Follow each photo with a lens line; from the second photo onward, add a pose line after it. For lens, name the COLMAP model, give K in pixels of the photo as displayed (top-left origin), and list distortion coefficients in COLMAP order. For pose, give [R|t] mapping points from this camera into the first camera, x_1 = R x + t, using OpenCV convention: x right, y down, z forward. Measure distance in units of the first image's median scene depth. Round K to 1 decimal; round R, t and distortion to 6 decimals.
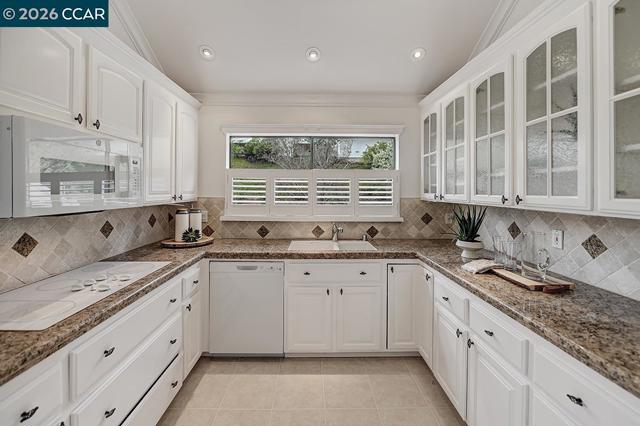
lens RADIAL K [[269.2, 0, 306.8], [0, 269.2, 200.6], [0, 0, 1]] dist [-0.000983, -0.000200]
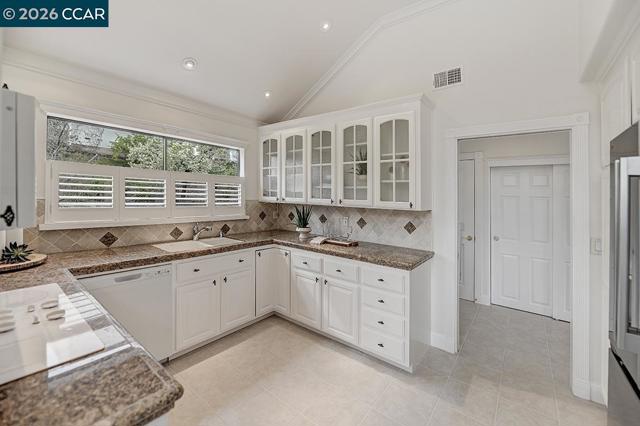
lens RADIAL K [[264.4, 0, 322.4], [0, 264.4, 199.4], [0, 0, 1]] dist [0.000119, -0.000063]
pose [[0.626464, 0.003411, 0.779443, -0.495647], [0.002510, 0.999976, -0.006393, -0.004528], [-0.779446, 0.005961, 0.626441, -0.055040]]
